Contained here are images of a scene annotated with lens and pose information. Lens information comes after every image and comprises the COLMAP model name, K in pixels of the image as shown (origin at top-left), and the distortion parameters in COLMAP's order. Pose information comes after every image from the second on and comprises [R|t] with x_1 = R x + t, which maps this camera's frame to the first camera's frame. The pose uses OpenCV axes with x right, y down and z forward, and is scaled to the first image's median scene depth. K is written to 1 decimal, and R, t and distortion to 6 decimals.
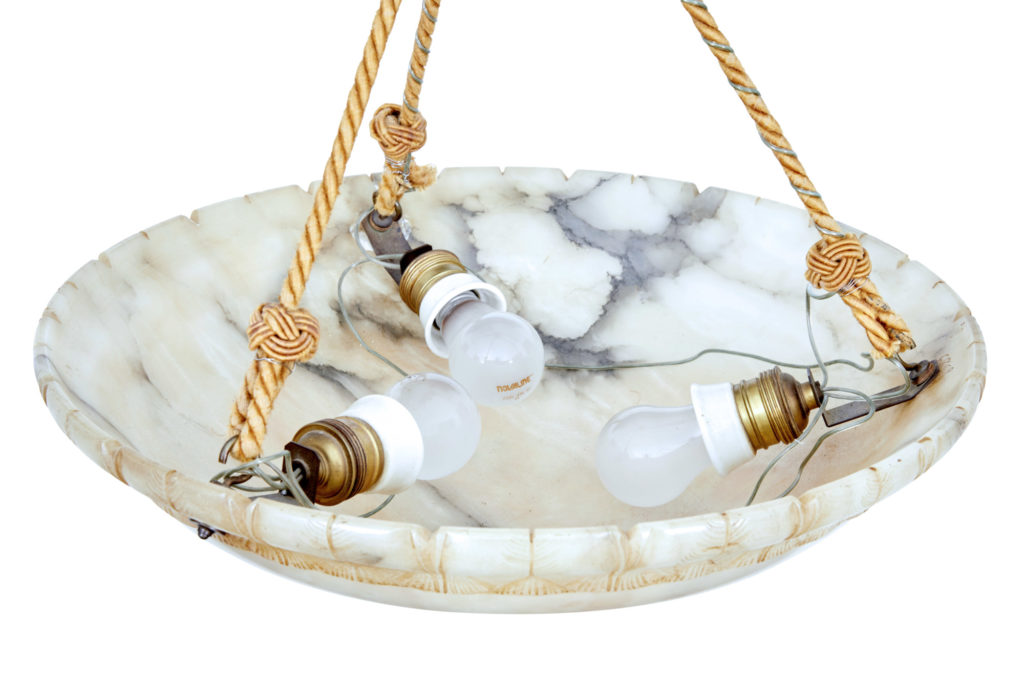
lens RADIAL K [[2092.2, 0, 513.0], [0, 2092.2, 346.4], [0, 0, 1]] dist [0.104960, 0.000000]
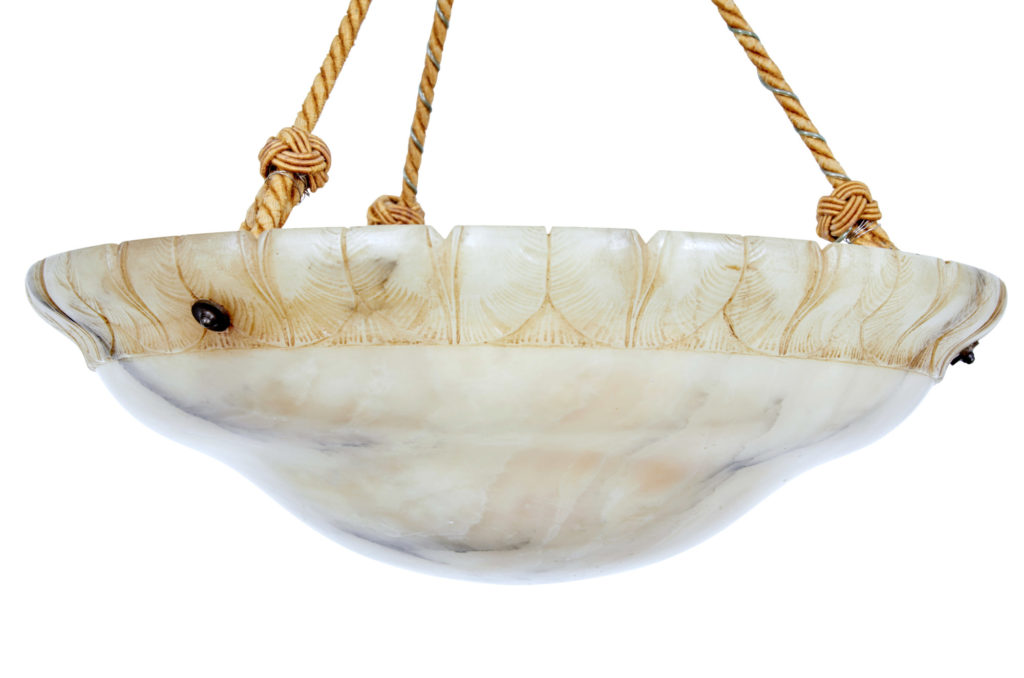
lens RADIAL K [[2622.7, 0, 518.7], [0, 2622.7, 331.1], [0, 0, 1]] dist [0.080093, 0.000000]
pose [[0.999799, 0.001912, 0.019962, -0.025807], [0.008079, 0.872667, -0.488249, 0.635500], [-0.018354, 0.488312, 0.872476, -0.053716]]
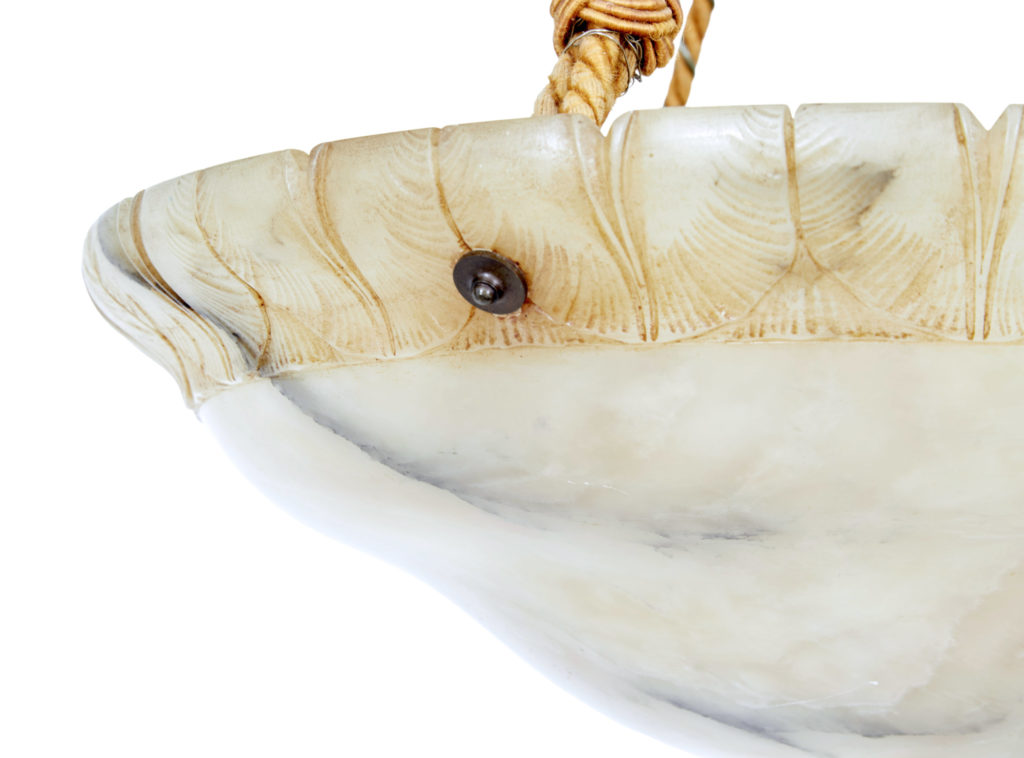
lens RADIAL K [[2971.5, 0, 510.1], [0, 2971.5, 383.2], [0, 0, 1]] dist [-0.189926, 0.000000]
pose [[0.997065, 0.023904, 0.072726, -0.179274], [0.017192, 0.855816, -0.516995, 0.446519], [-0.074598, 0.516728, 0.852893, 0.365062]]
